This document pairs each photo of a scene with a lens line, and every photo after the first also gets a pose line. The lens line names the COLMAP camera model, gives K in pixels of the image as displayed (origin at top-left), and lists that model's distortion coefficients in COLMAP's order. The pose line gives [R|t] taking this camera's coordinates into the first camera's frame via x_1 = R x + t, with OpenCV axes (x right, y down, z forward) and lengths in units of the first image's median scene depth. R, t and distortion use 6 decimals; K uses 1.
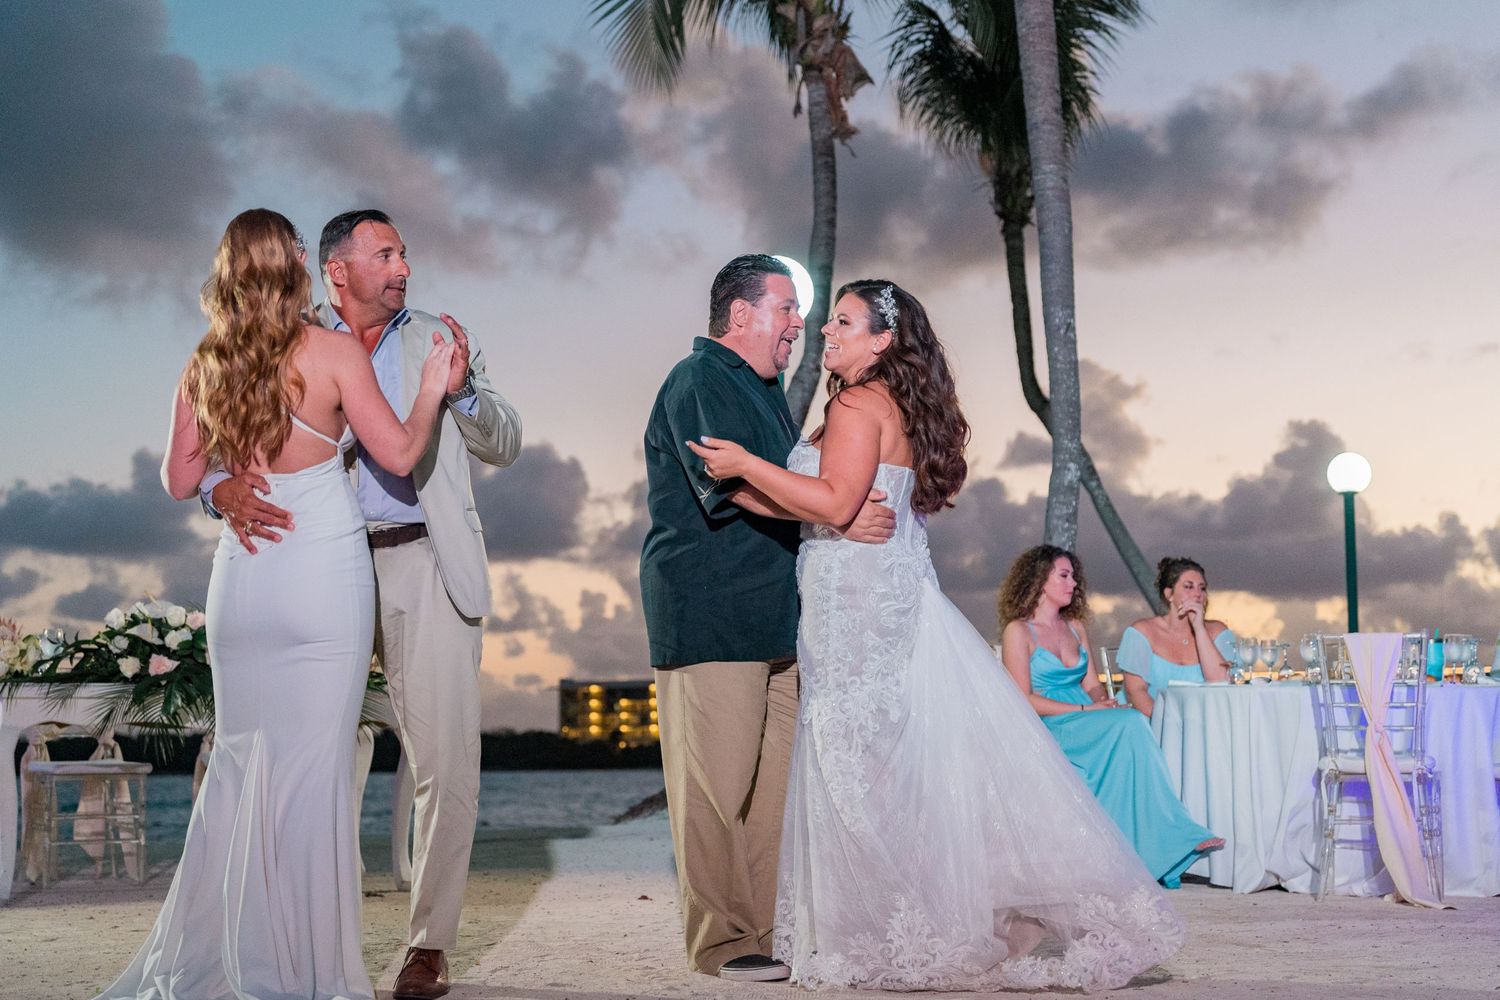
lens RADIAL K [[2255.1, 0, 750.0], [0, 2255.1, 500.0], [0, 0, 1]] dist [0.021889, 0.020988]
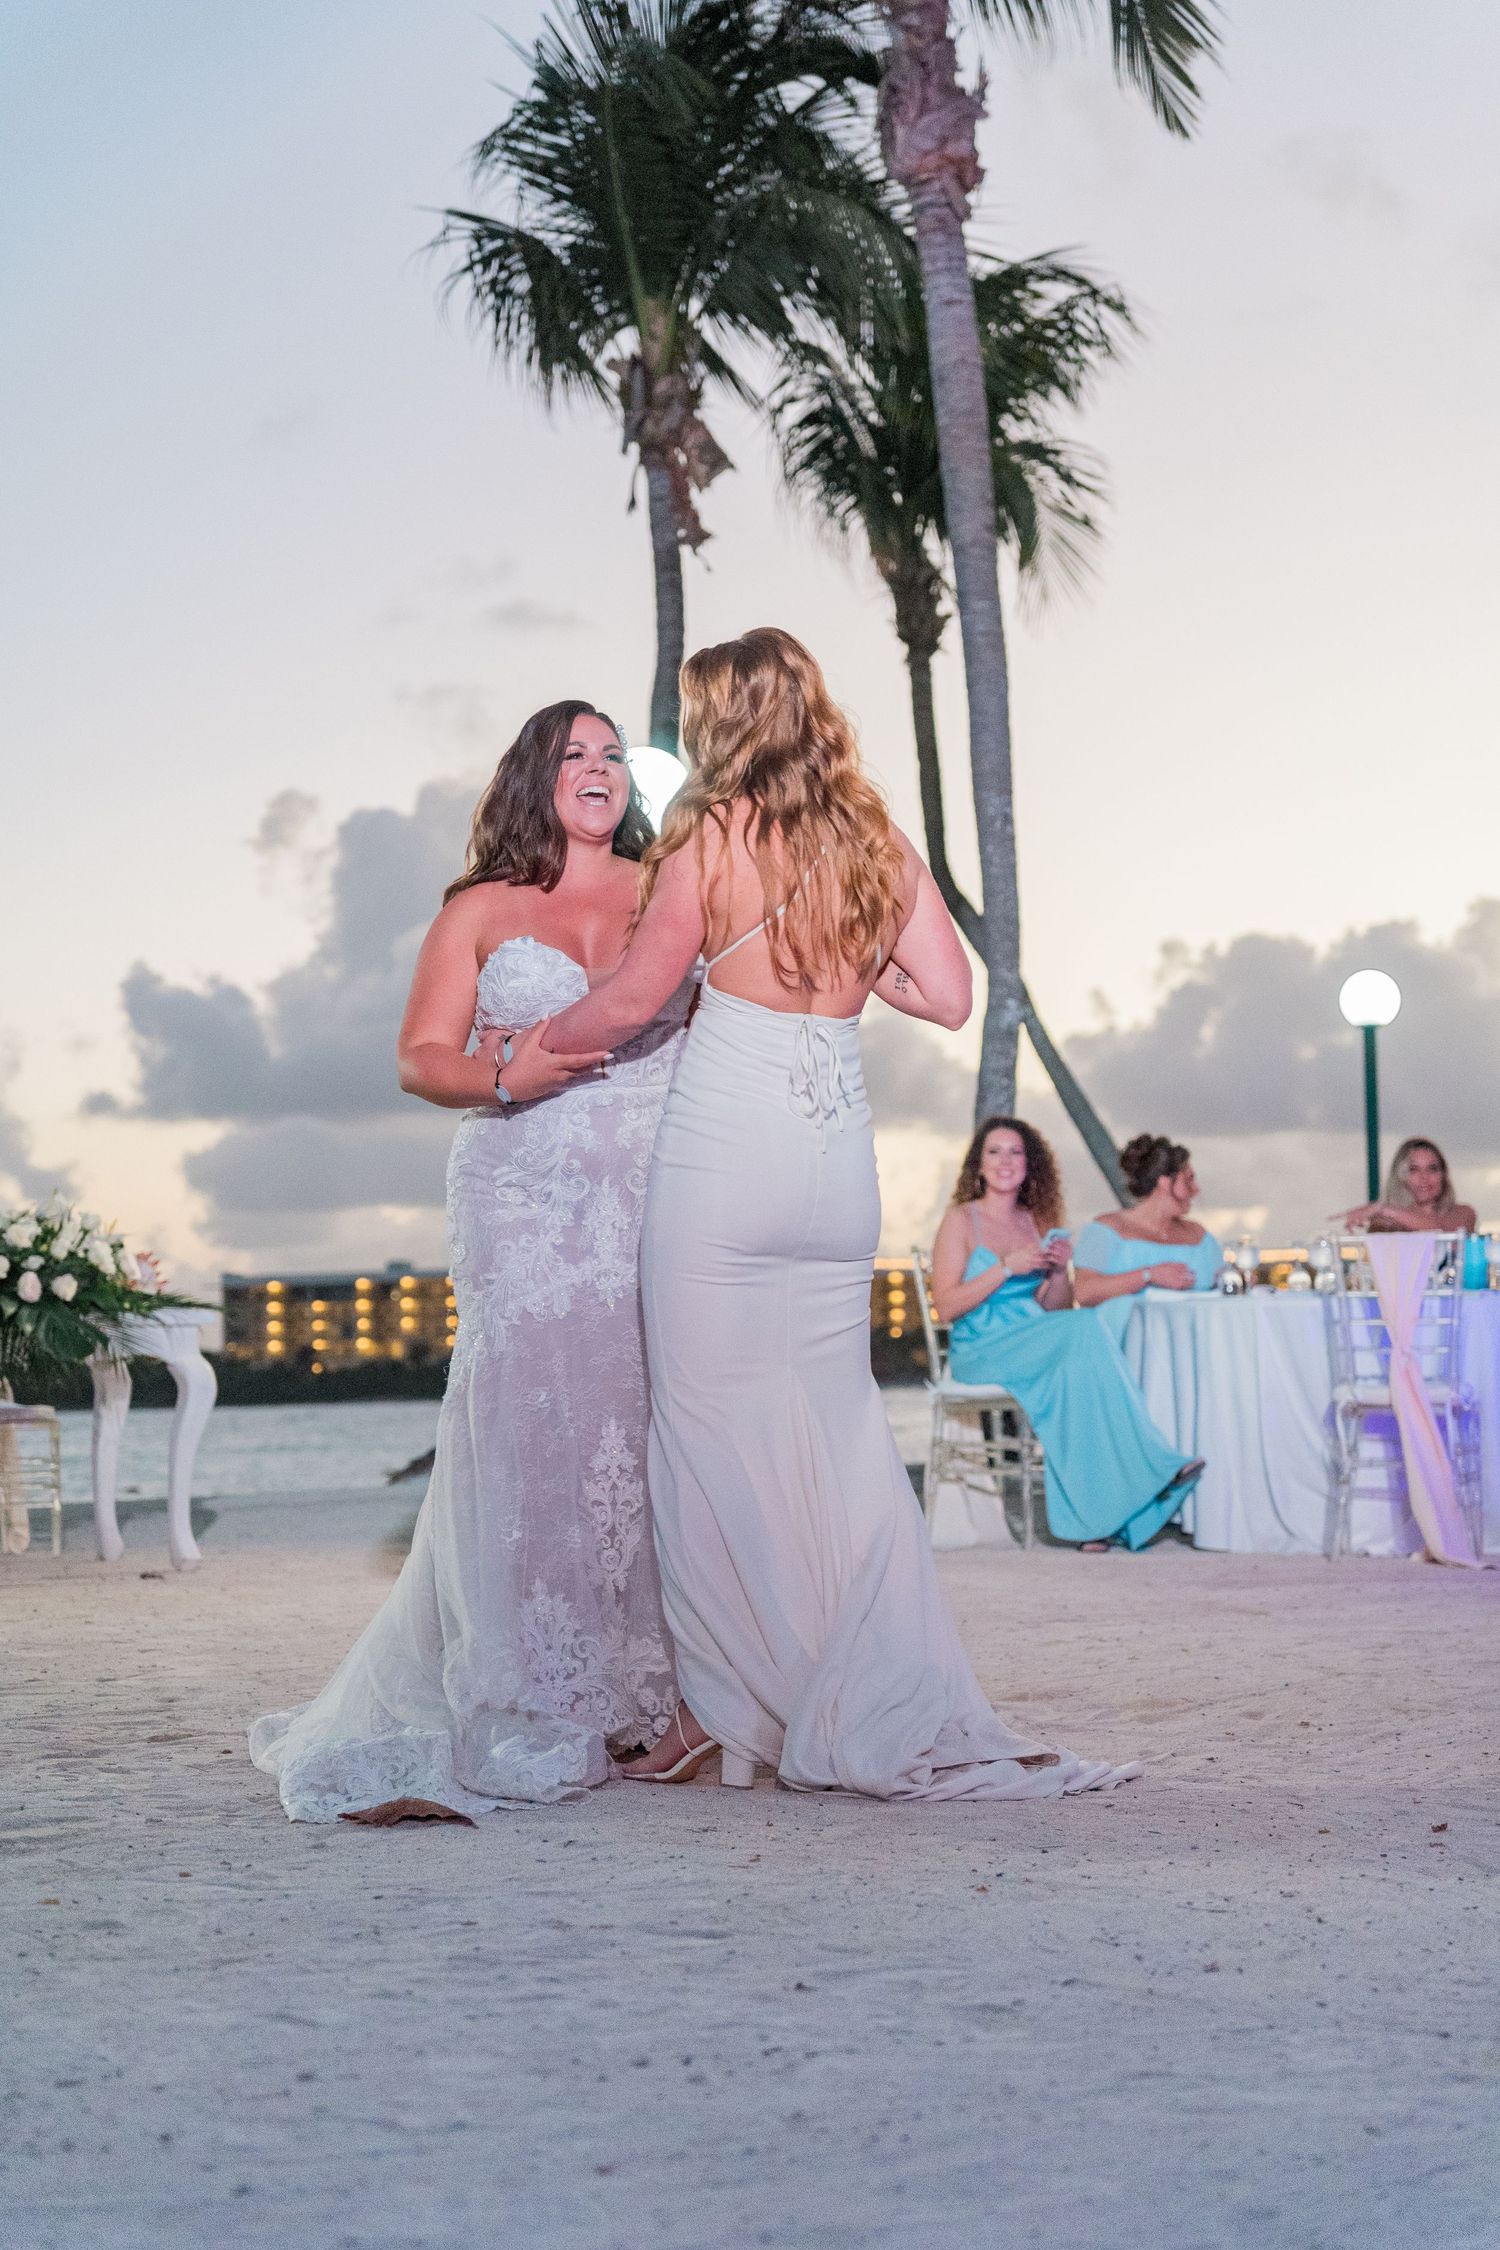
lens RADIAL K [[3325.2, 0, 744.2], [0, 3325.2, 1119.7], [0, 0, 1]] dist [0.035669, 0.040220]
pose [[0.997329, -0.007383, 0.072673, -0.043876], [0.004848, 0.999375, 0.035005, -0.023789], [-0.072886, -0.034559, 0.996741, -0.167786]]
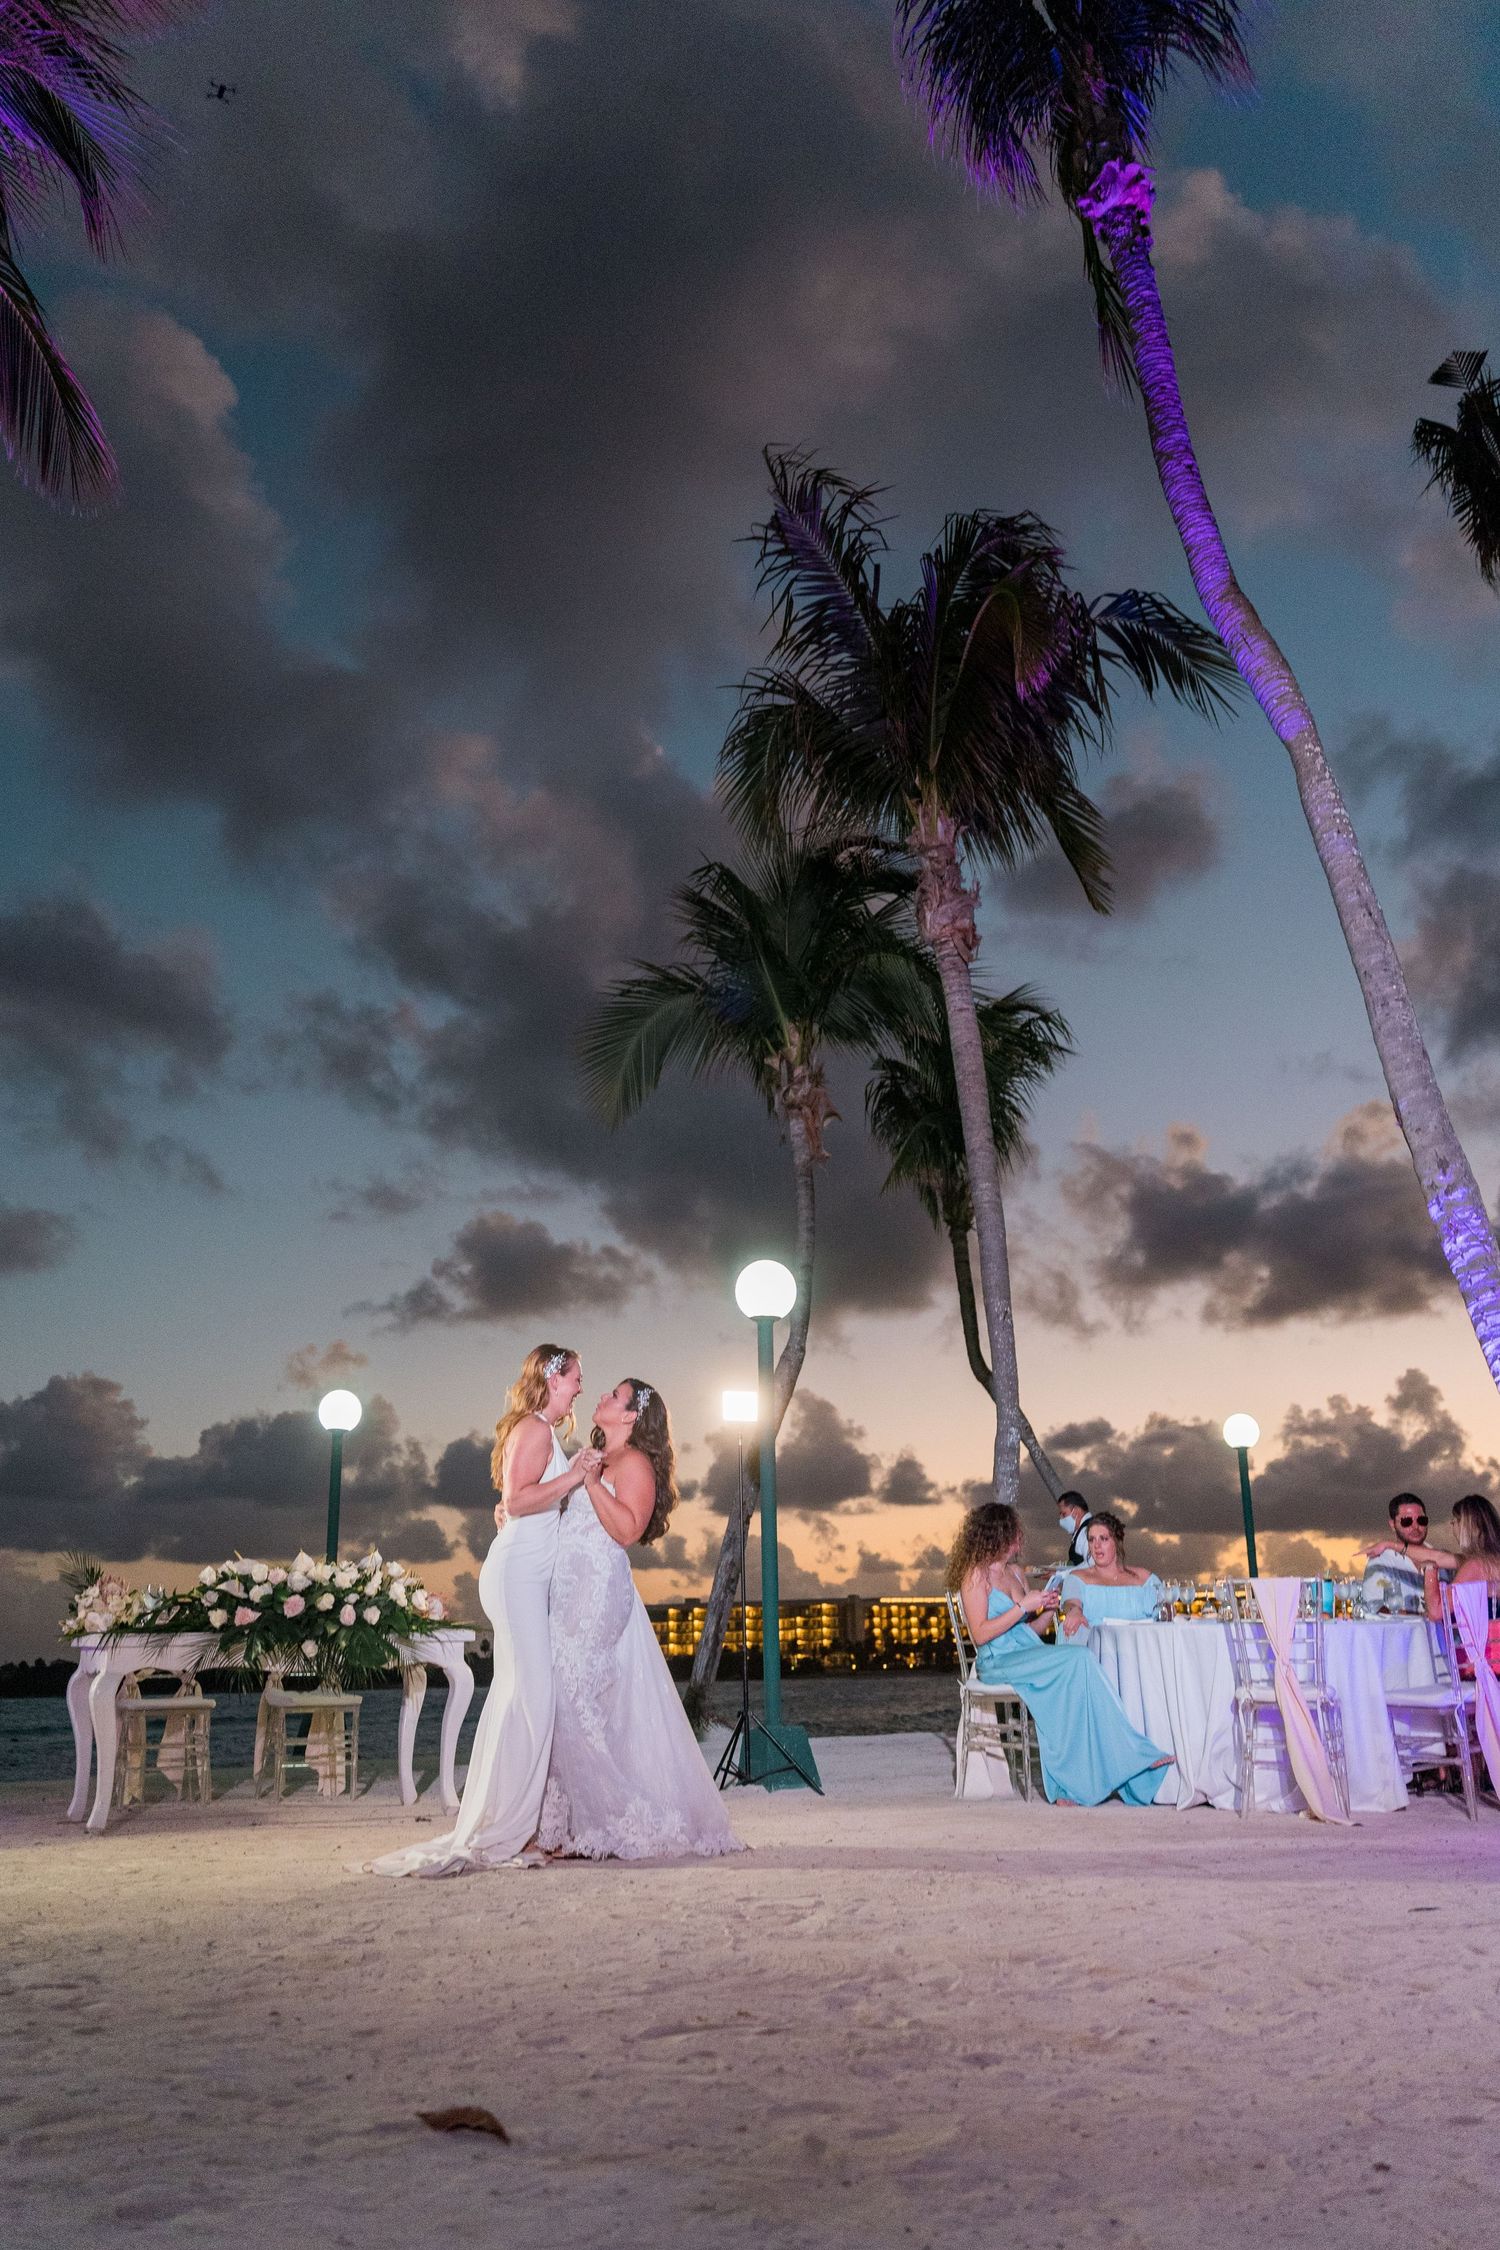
lens RADIAL K [[1811.4, 0, 744.9], [0, 1811.4, 1124.2], [0, 0, 1]] dist [0.043449, -0.081201]
pose [[0.999941, -0.010886, -0.000594, 0.002547], [0.010608, 0.984073, -0.177447, -0.007906], [0.002516, 0.177430, 0.984130, 0.023046]]
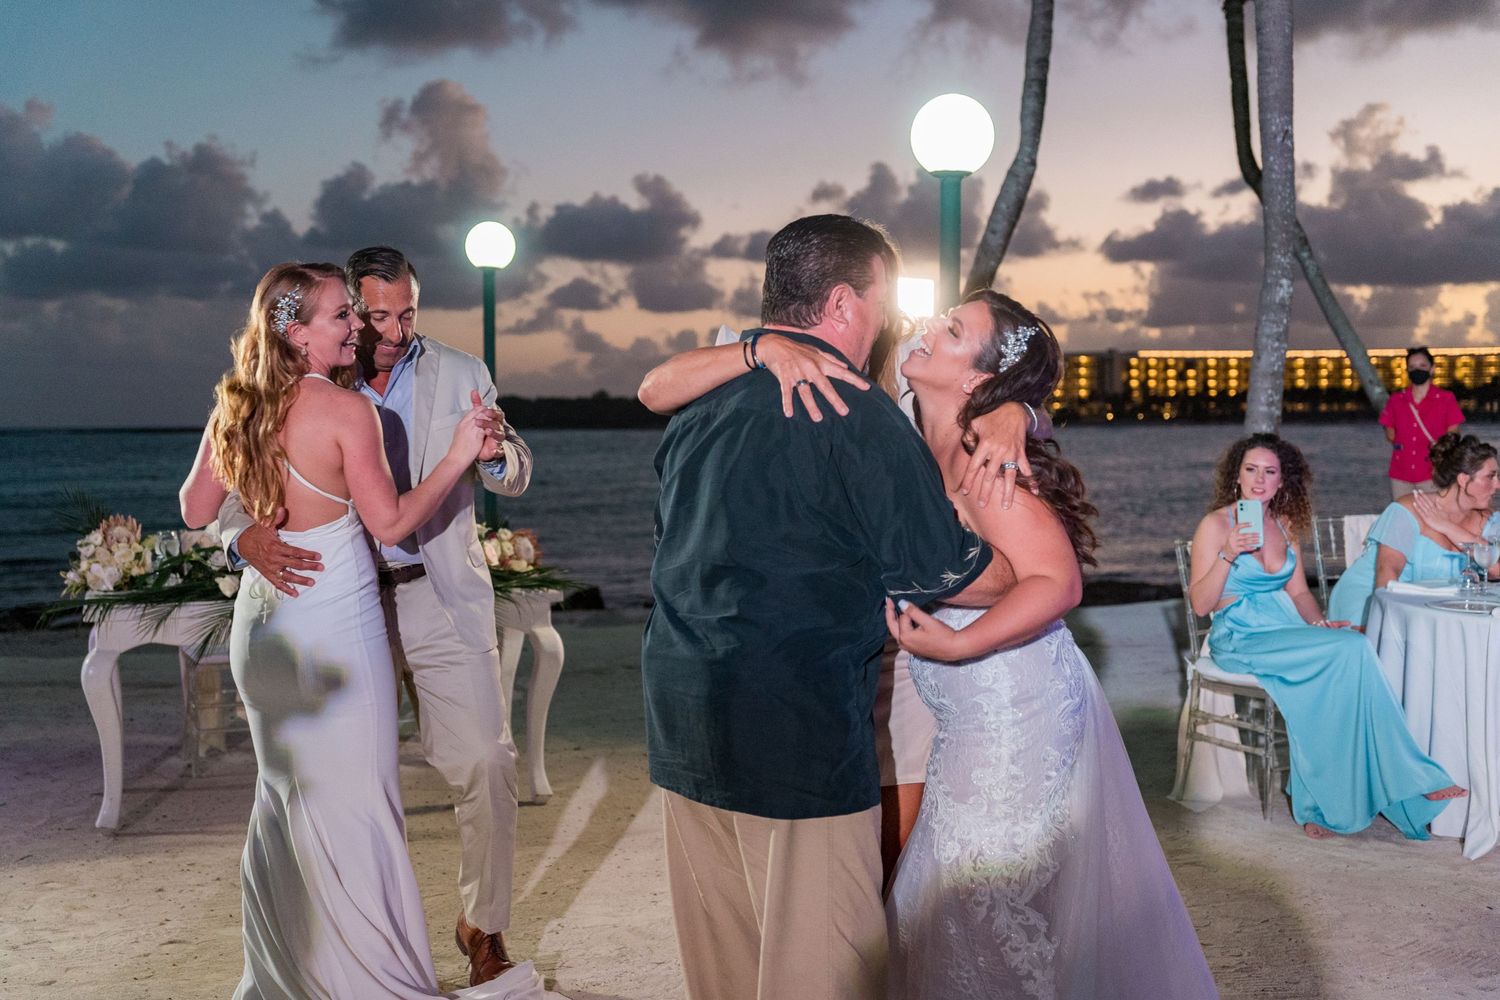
lens RADIAL K [[1791.8, 0, 726.0], [0, 1791.8, 500.0], [0, 0, 1]] dist [-0.009380, -0.026151]
pose [[0.987587, 0.012292, -0.156593, 0.042347], [0.012912, 0.987206, 0.158926, -0.073655], [0.156543, -0.158976, 0.974793, 0.307654]]
